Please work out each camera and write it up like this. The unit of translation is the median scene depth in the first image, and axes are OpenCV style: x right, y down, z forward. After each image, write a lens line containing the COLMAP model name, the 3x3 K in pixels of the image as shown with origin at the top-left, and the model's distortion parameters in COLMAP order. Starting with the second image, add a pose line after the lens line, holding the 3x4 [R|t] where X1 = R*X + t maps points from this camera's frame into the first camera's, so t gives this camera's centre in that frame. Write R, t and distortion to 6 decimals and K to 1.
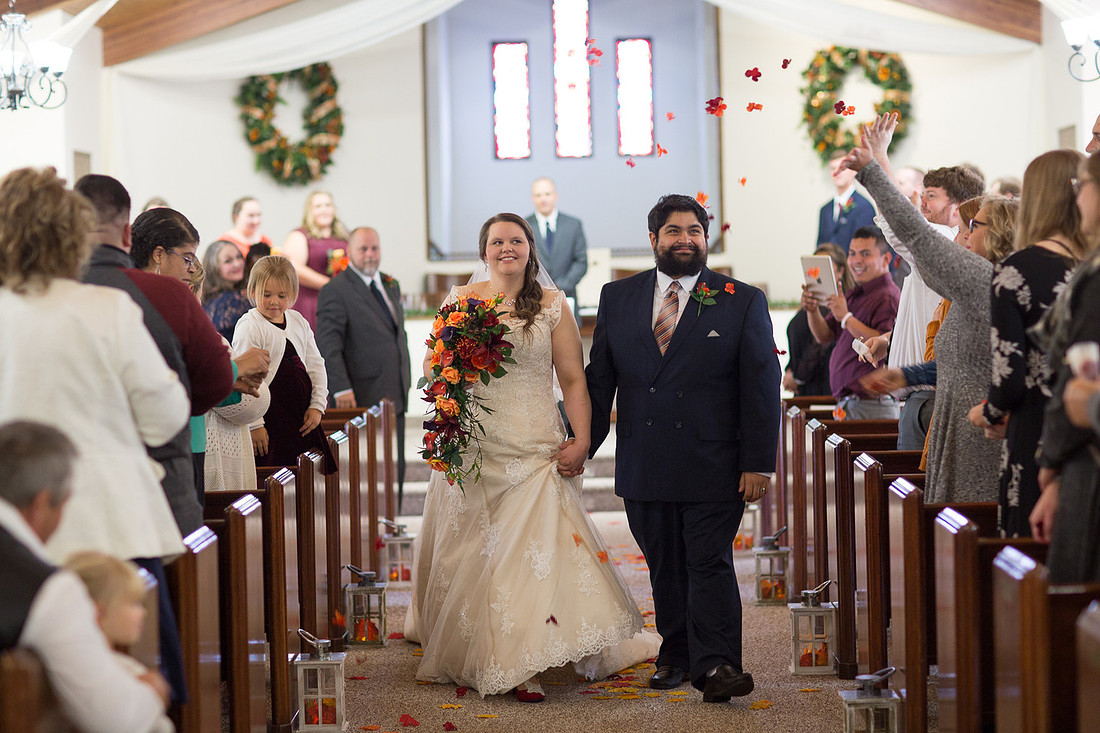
lens RADIAL K [[2586.1, 0, 549.0], [0, 2586.1, 366.2], [0, 0, 1]] dist [-0.087245, 0.000000]
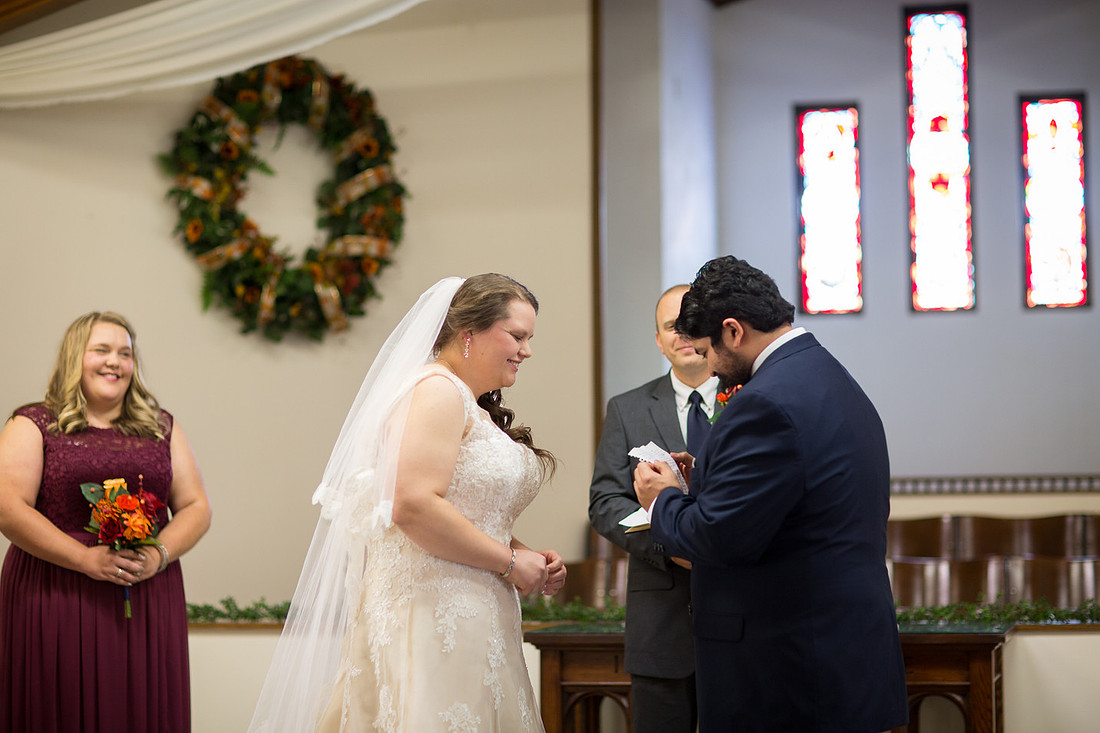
lens RADIAL K [[2586.1, 0, 550.9], [0, 2586.1, 367.3], [0, 0, 1]] dist [-0.087245, 0.000000]
pose [[0.977132, -0.000884, -0.212630, 0.053627], [-0.018617, 0.995795, -0.089693, -0.021192], [0.211815, 0.091601, 0.973007, 0.530044]]
